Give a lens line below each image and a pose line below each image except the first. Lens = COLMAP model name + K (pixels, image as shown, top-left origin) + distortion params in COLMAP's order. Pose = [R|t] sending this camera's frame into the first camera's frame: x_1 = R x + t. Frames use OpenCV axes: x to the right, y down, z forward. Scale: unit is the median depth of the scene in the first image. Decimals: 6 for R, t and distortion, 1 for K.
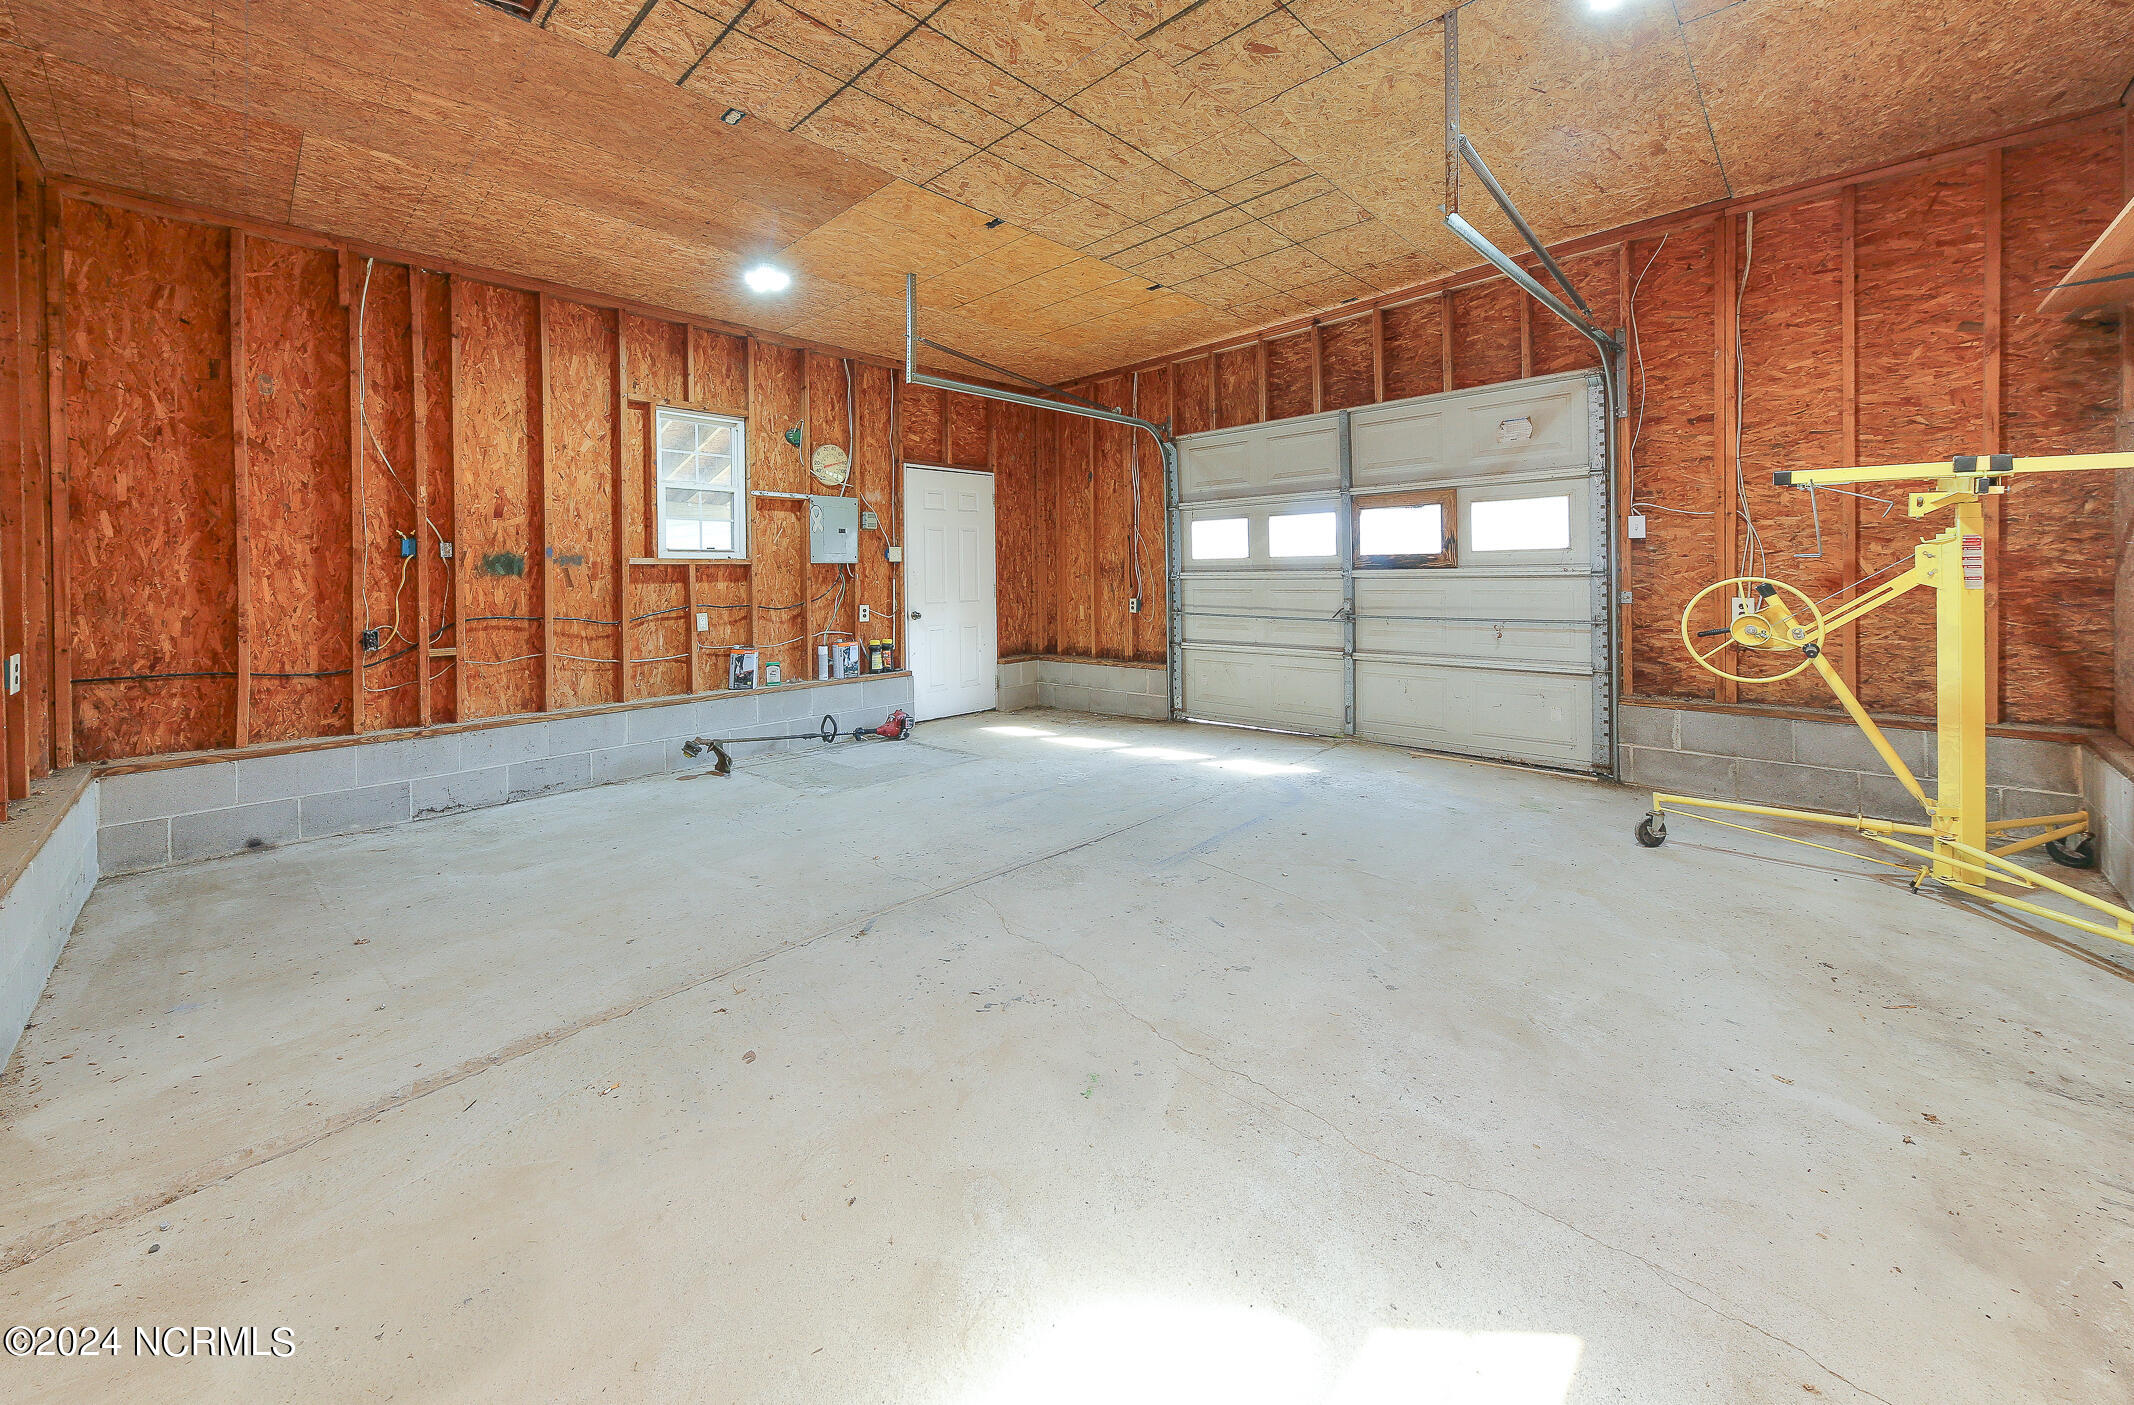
lens RADIAL K [[778.1, 0, 1062.1], [0, 778.1, 577.2], [0, 0, 1]] dist [0.012558, -0.009932]
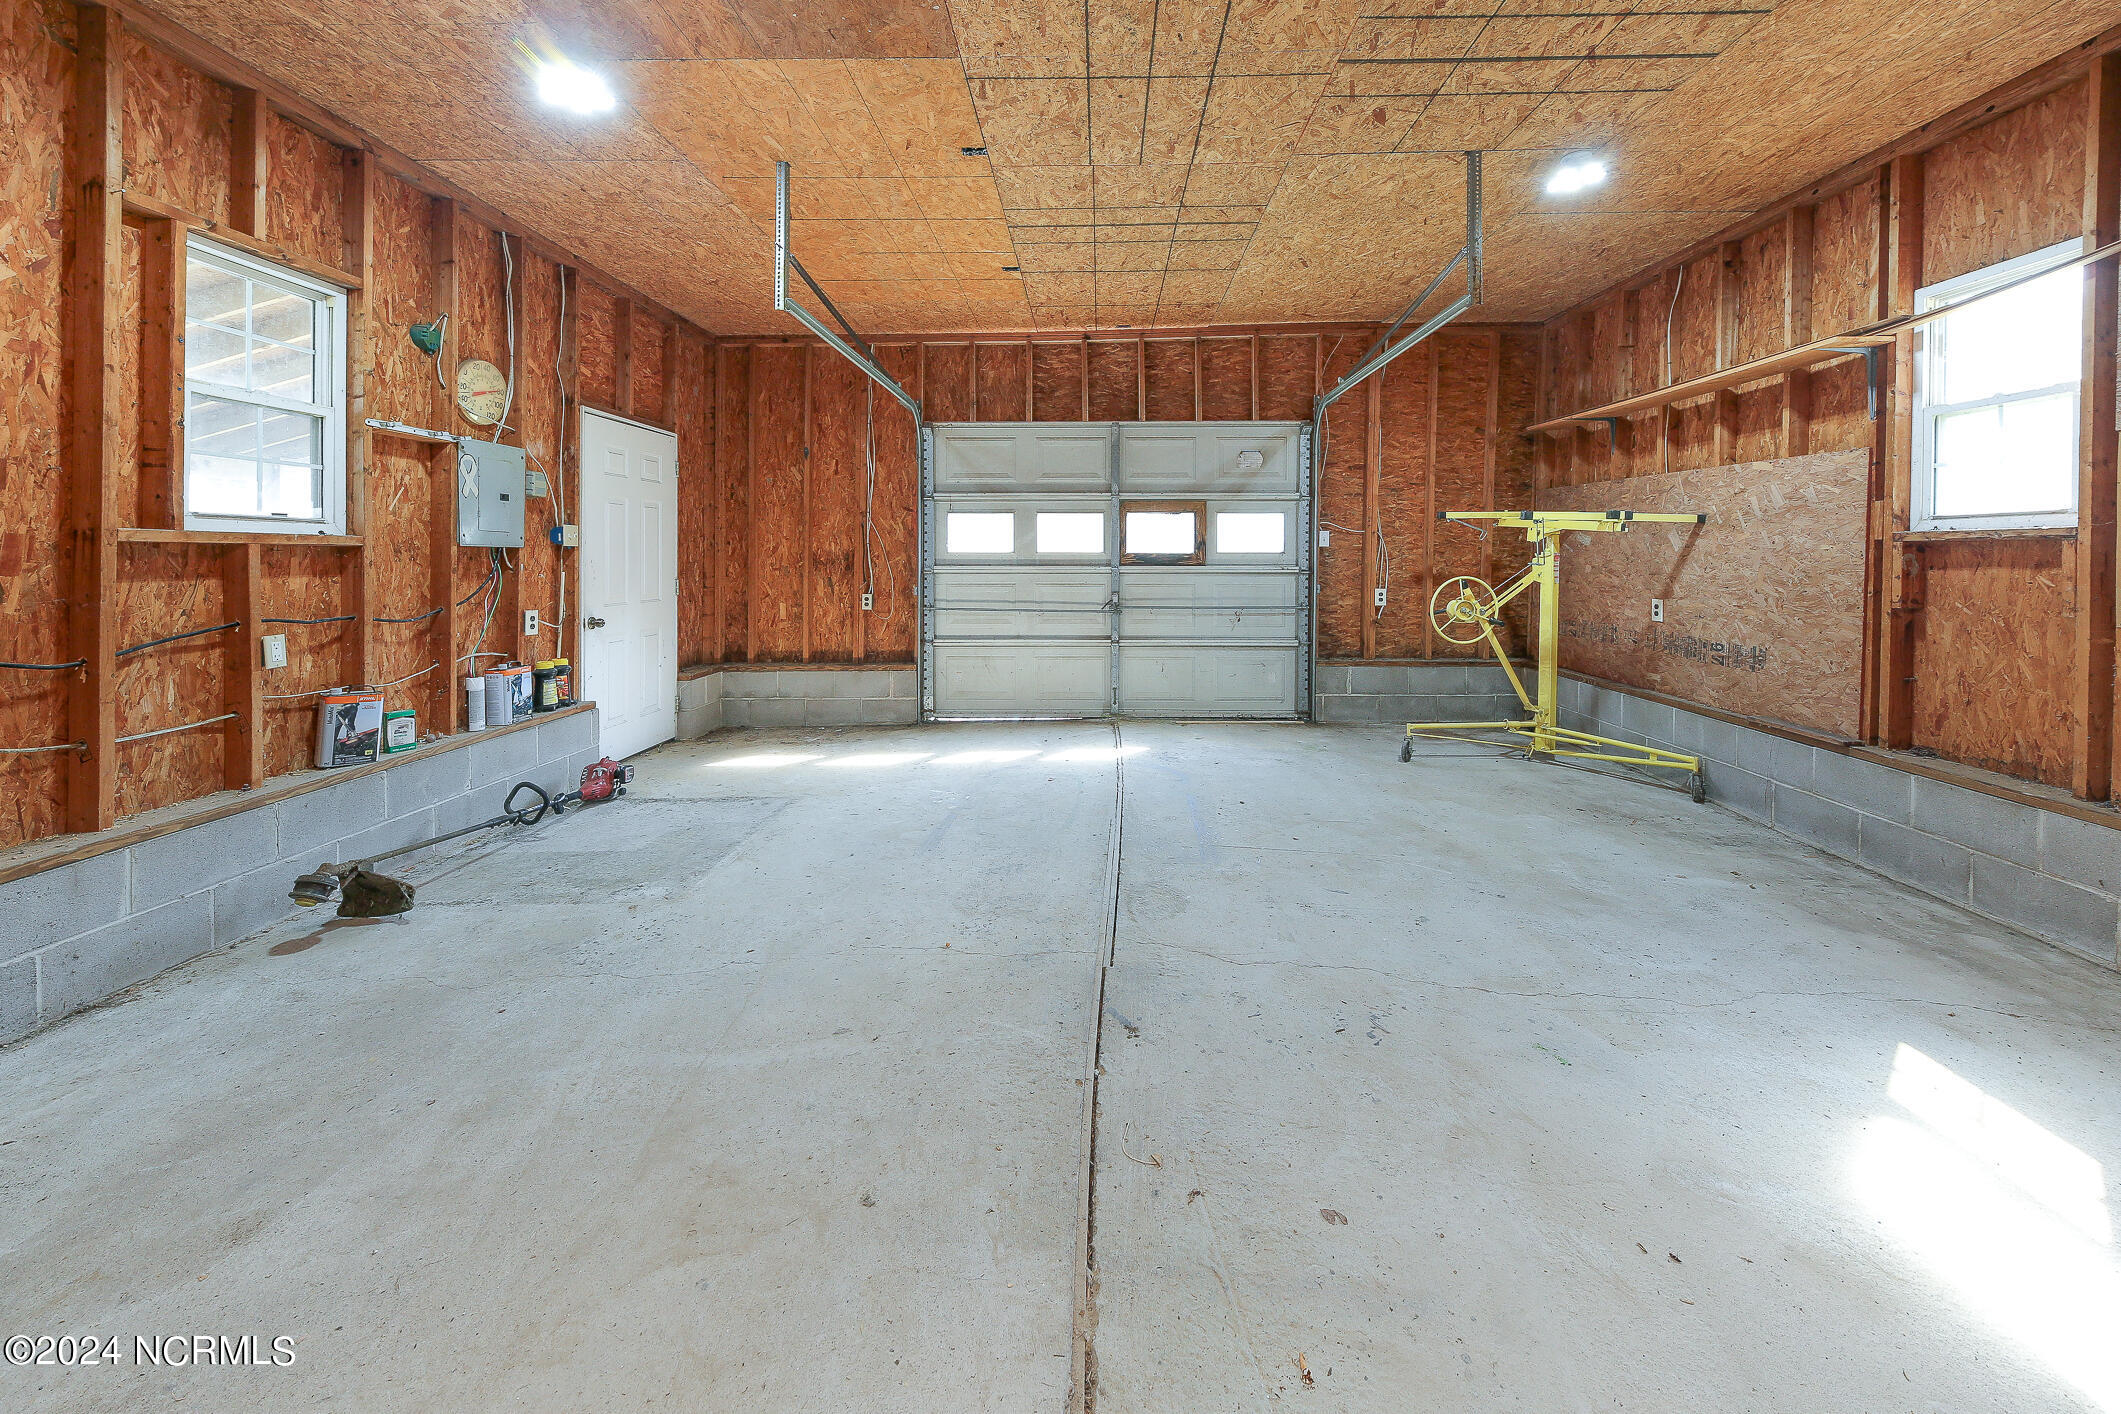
lens RADIAL K [[759.8, 0, 1071.8], [0, 759.8, 565.5], [0, 0, 1]] dist [0.000545, -0.000165]
pose [[0.733288, 0.009854, 0.679847, -0.389731], [-0.008784, 0.999949, -0.005020, -0.003789], [-0.679862, -0.002291, 0.733337, 0.226509]]
